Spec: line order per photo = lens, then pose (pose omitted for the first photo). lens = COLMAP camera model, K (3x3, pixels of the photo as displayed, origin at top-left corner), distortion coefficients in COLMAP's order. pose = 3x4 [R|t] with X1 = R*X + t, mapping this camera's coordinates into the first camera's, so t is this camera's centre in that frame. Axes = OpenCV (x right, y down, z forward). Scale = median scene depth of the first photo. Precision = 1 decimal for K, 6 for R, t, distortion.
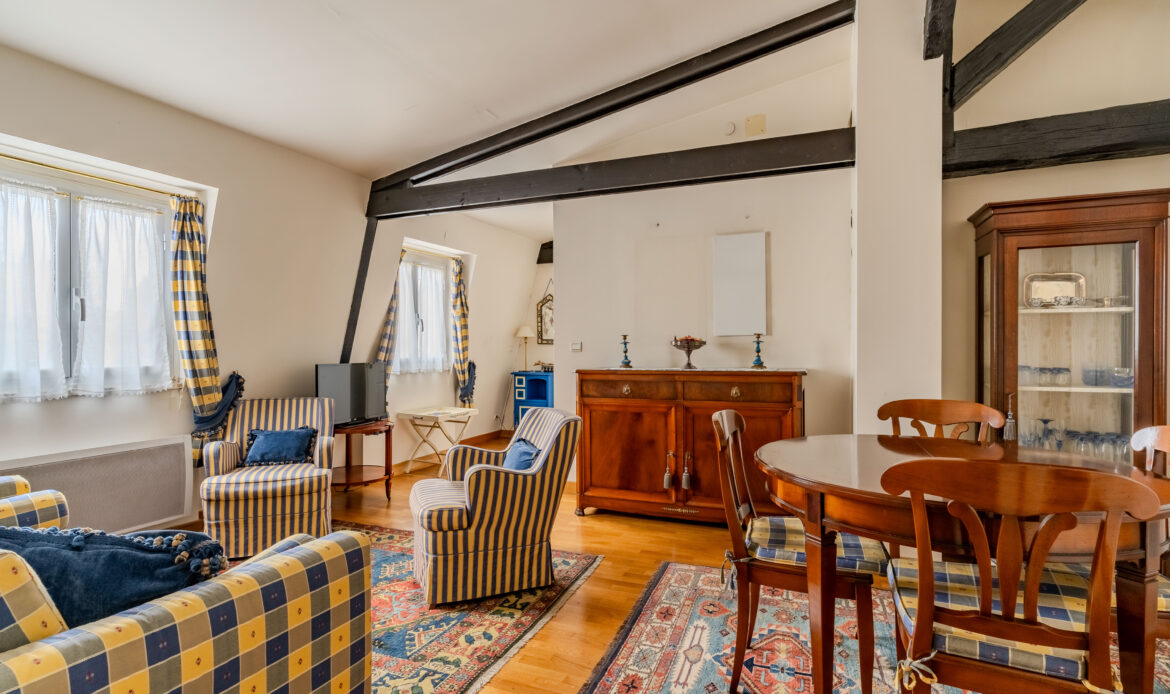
lens RADIAL K [[572.2, 0, 570.6], [0, 572.2, 342.5], [0, 0, 1]] dist [0.002345, -0.002502]
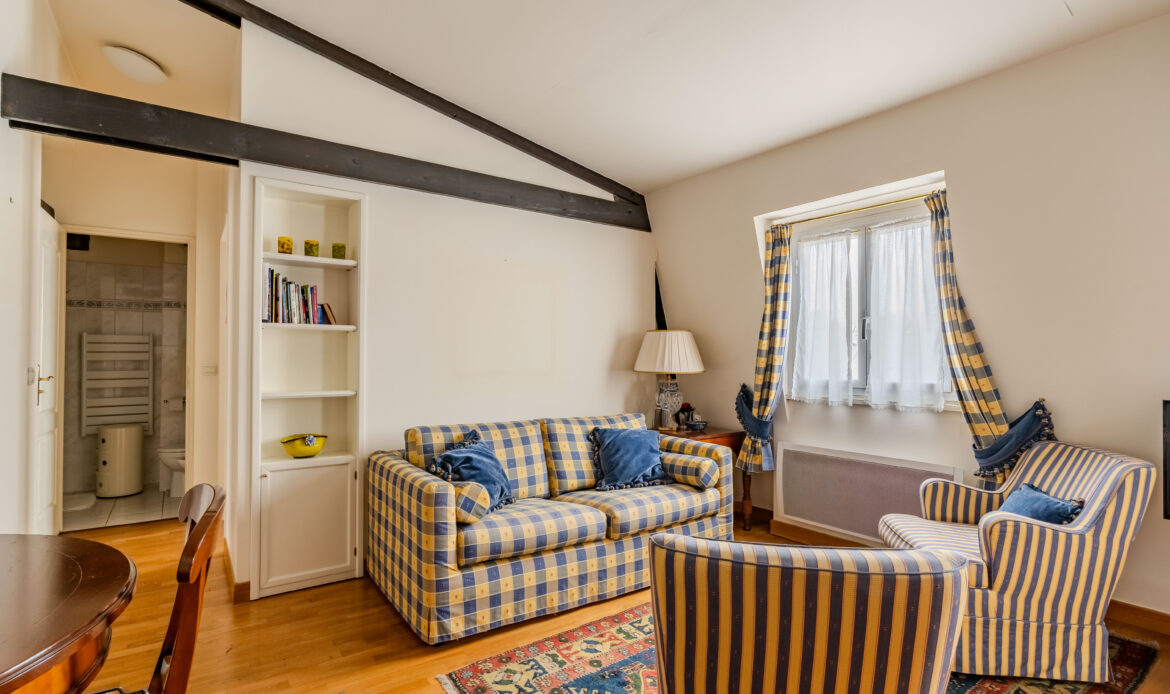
lens RADIAL K [[572.2, 0, 590.9], [0, 572.2, 345.0], [0, 0, 1]] dist [0.002345, -0.002502]
pose [[-0.494737, -0.015771, -0.868900, 0.333986], [0.002670, 0.999803, -0.019667, -0.004650], [0.869039, -0.012050, -0.494597, 0.934879]]
